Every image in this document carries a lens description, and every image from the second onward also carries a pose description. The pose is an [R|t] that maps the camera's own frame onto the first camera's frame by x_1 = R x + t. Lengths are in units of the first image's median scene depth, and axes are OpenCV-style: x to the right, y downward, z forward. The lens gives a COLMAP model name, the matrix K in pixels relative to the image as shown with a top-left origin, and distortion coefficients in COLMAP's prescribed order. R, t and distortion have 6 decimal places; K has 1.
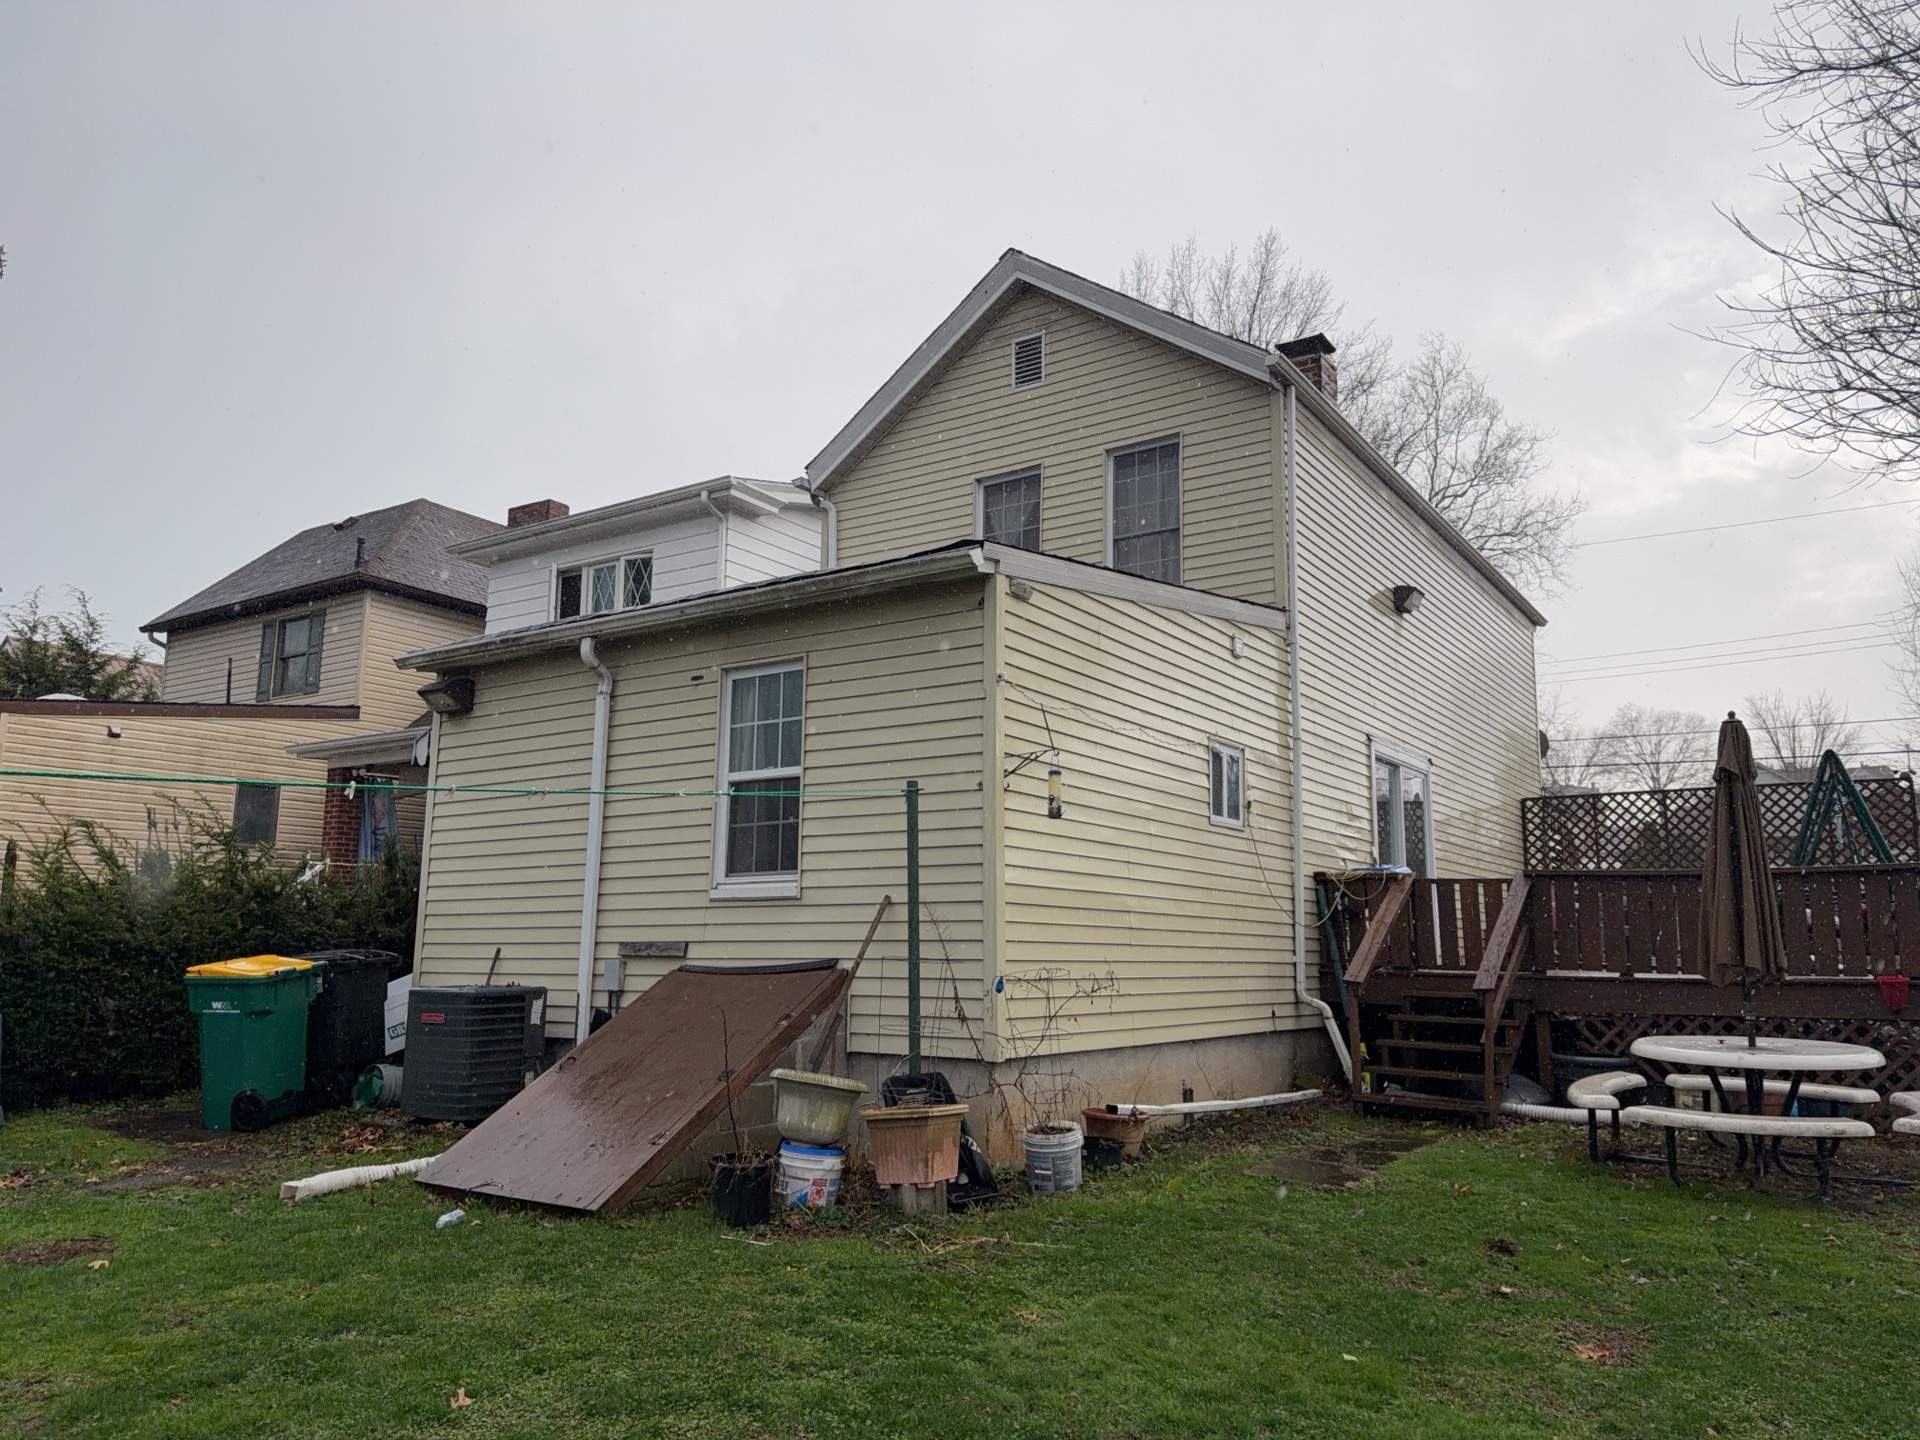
lens RADIAL K [[1329.8, 0, 978.4], [0, 1329.8, 732.1], [0, 0, 1]] dist [0.044613, -0.018144]
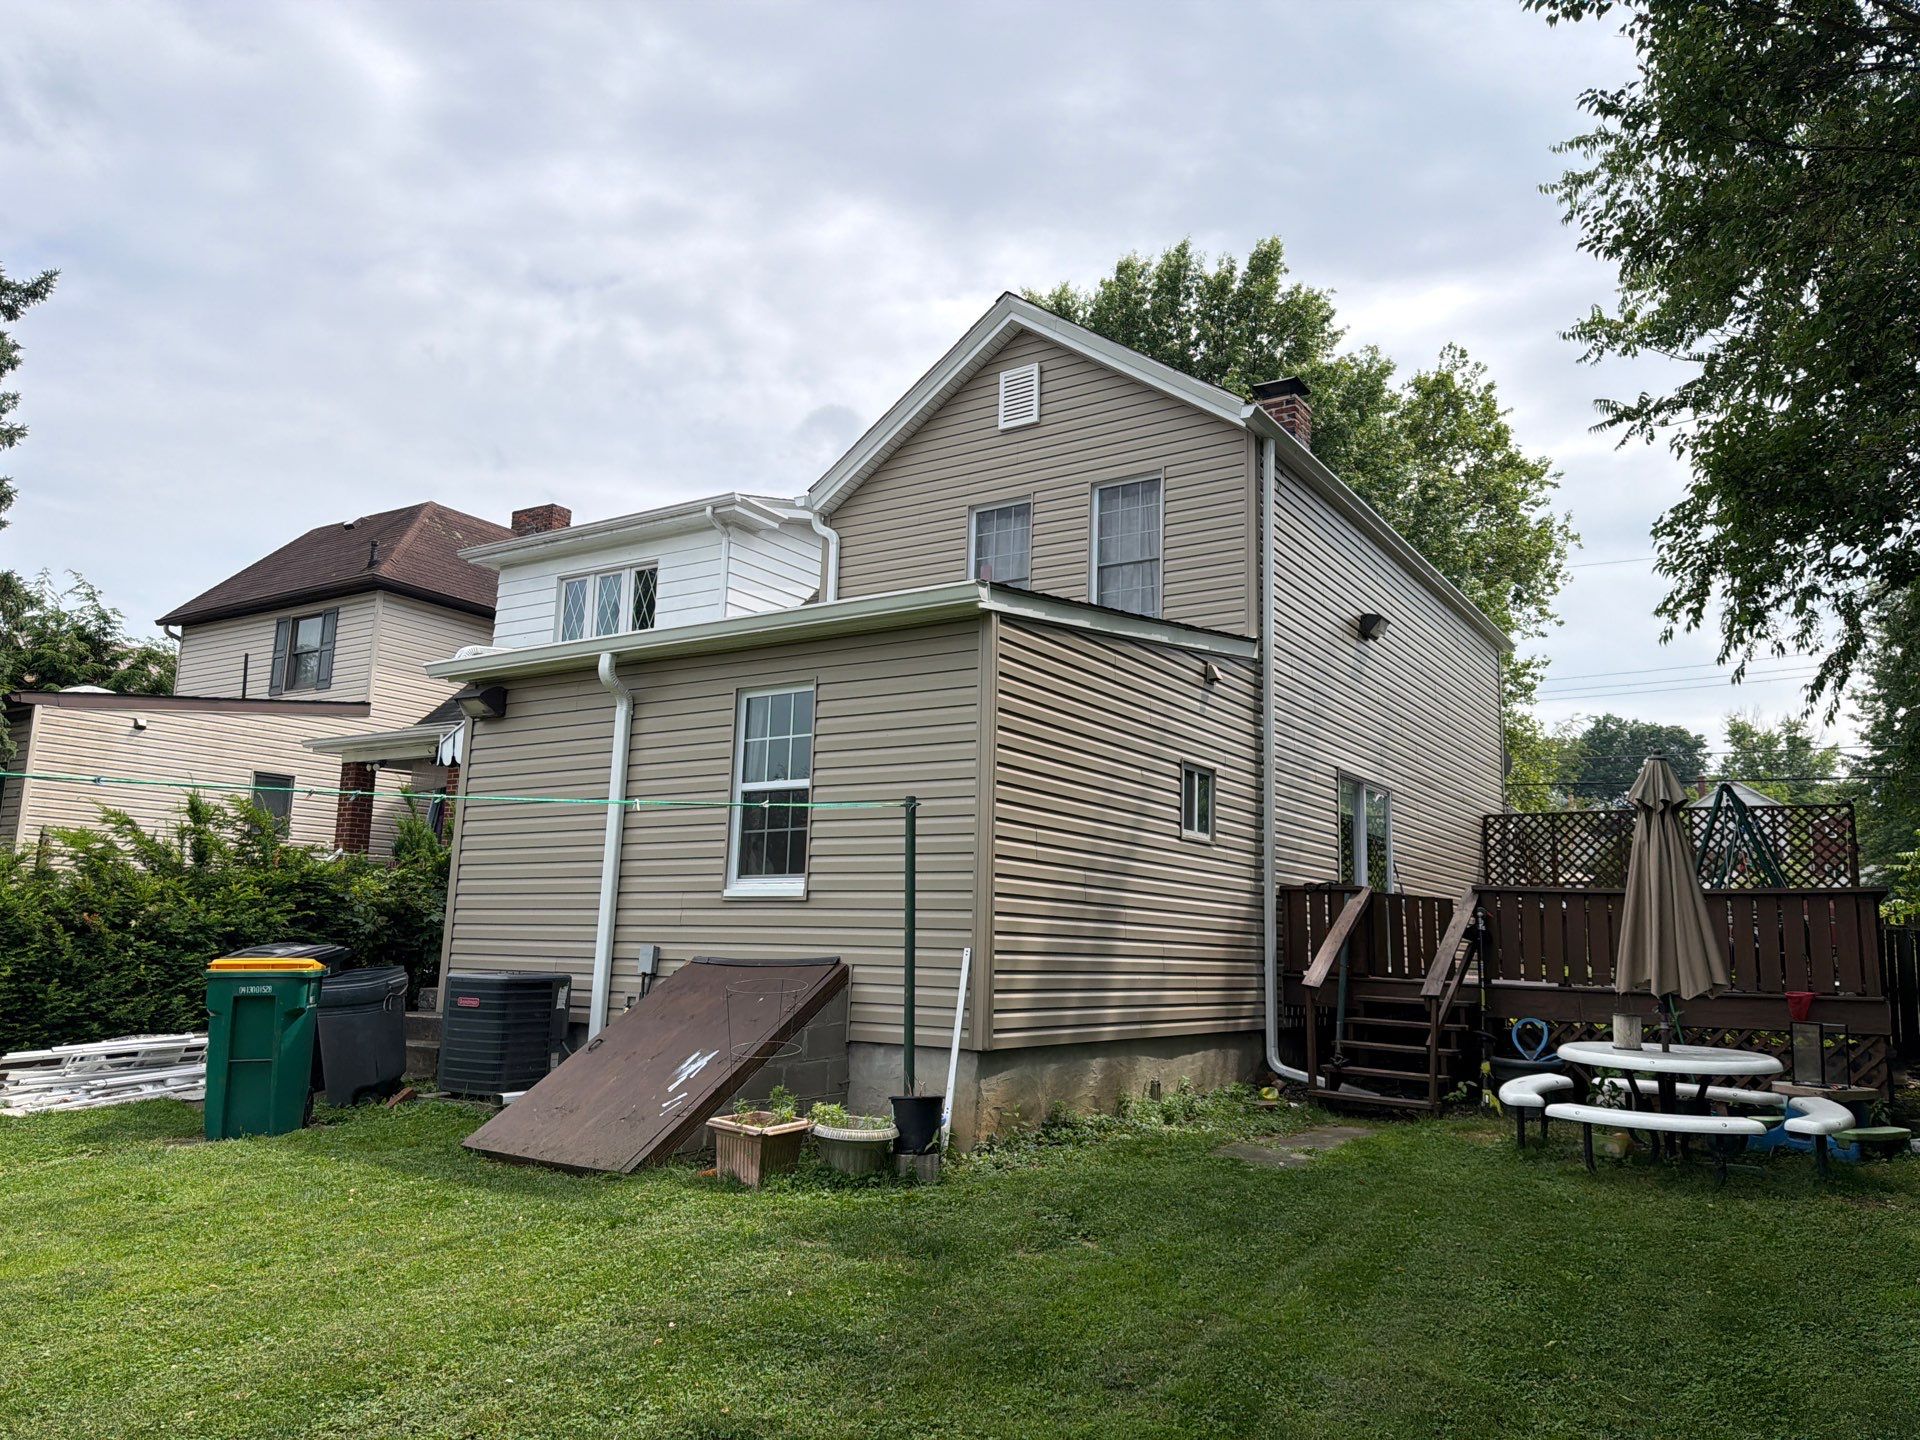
lens RADIAL K [[1329.8, 0, 958.3], [0, 1329.8, 718.2], [0, 0, 1]] dist [0.044613, -0.018144]
pose [[0.999795, 0.020195, -0.001115, -0.007000], [-0.020205, 0.999753, -0.009221, -0.012707], [0.000928, 0.009242, 0.999957, -0.073187]]
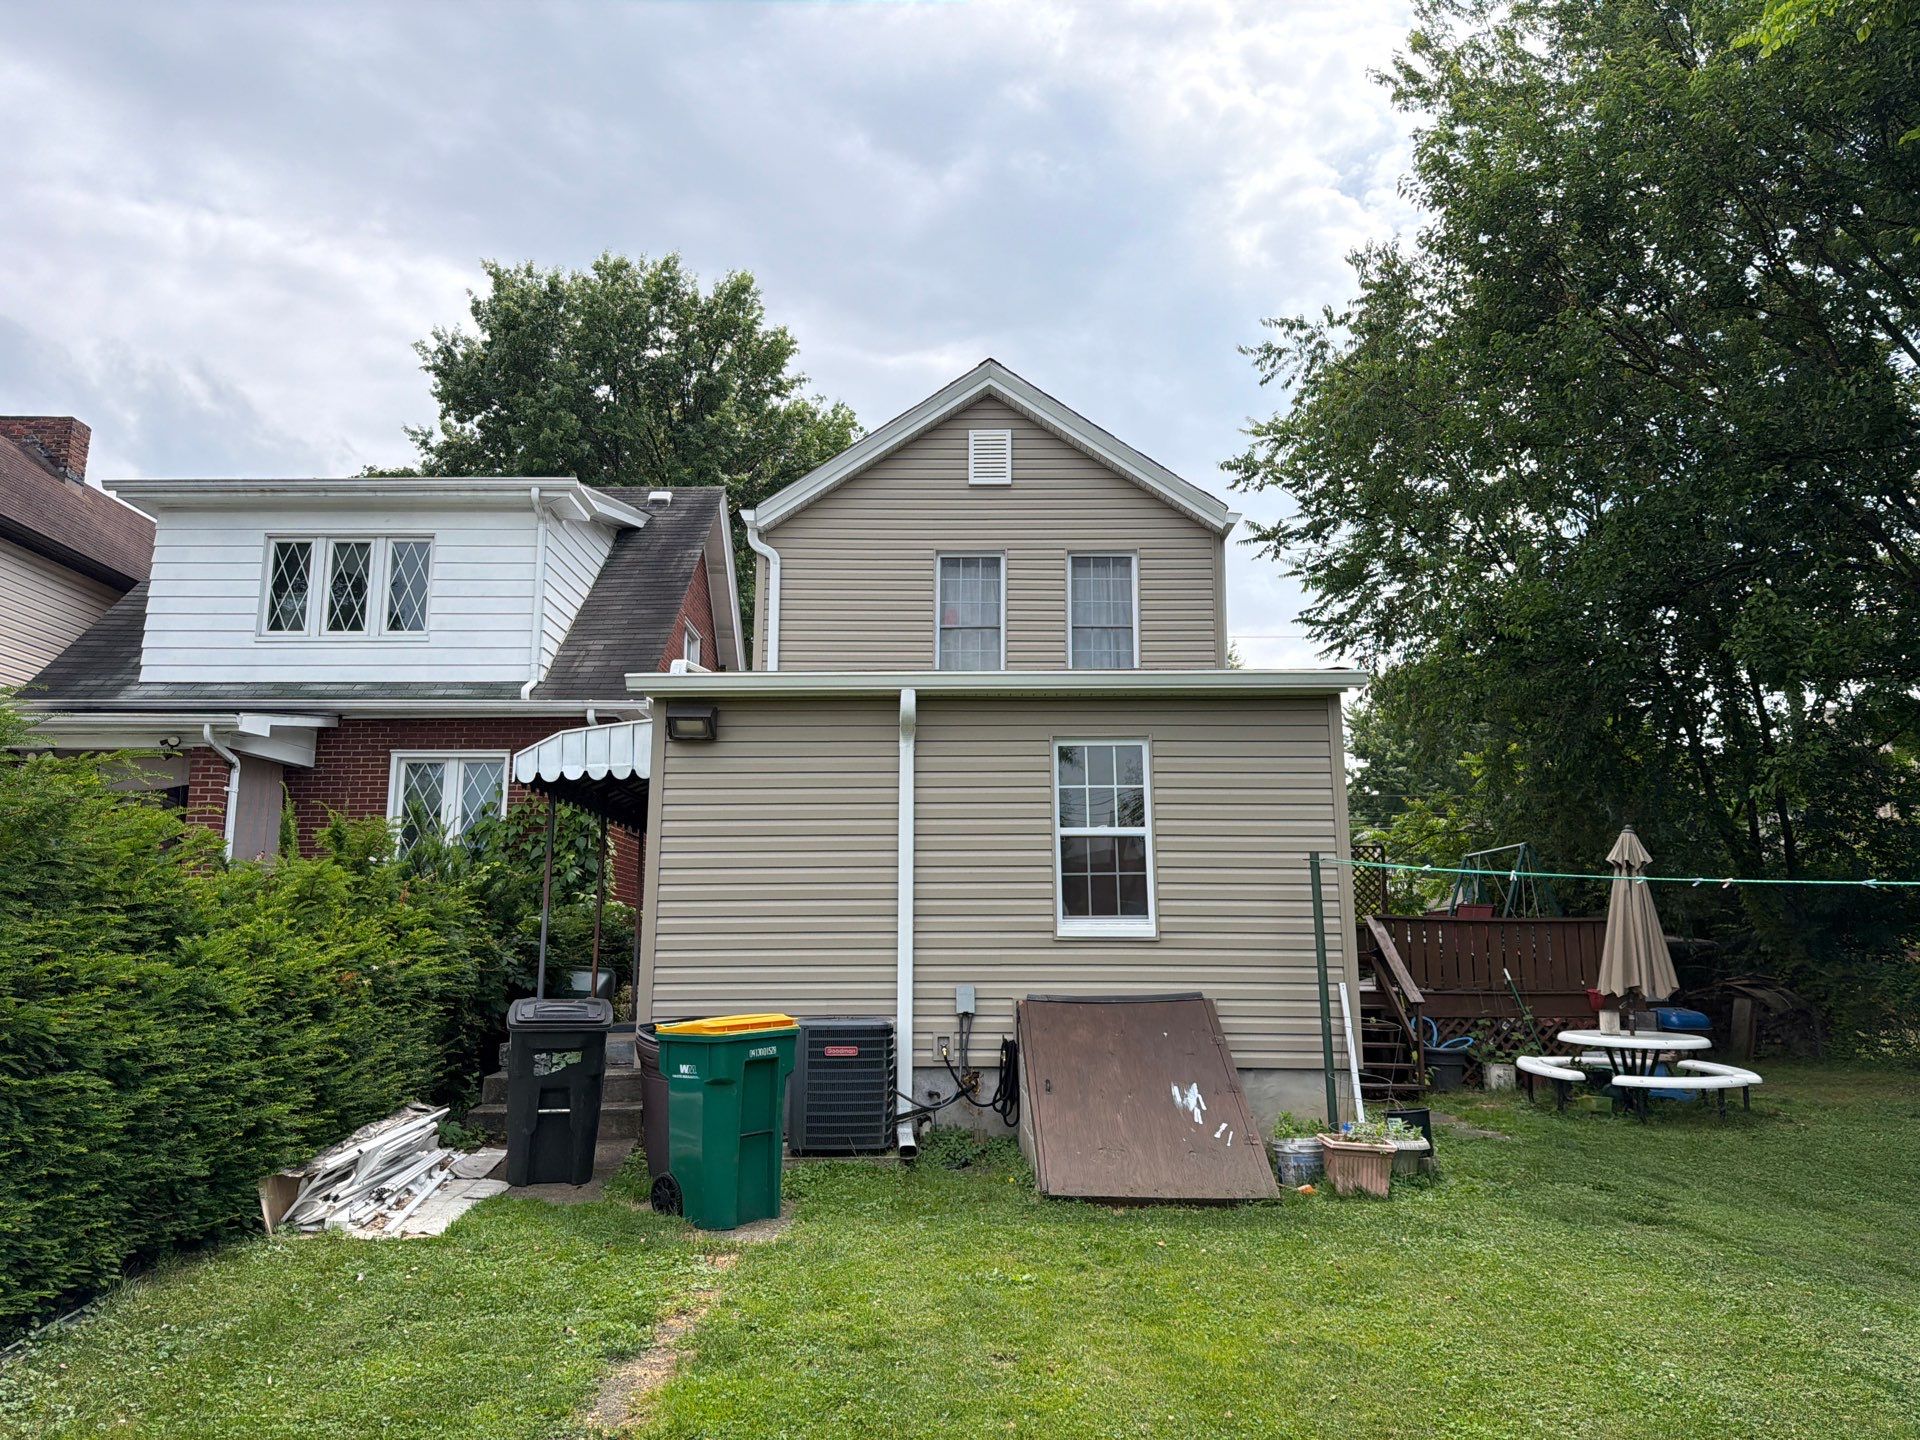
lens RADIAL K [[1329.8, 0, 952.8], [0, 1329.8, 710.3], [0, 0, 1]] dist [0.044613, -0.018144]
pose [[0.842342, 0.094218, 0.530644, -0.670392], [-0.081677, 0.995545, -0.047110, -0.006530], [-0.532718, -0.003659, 0.846285, 0.058379]]
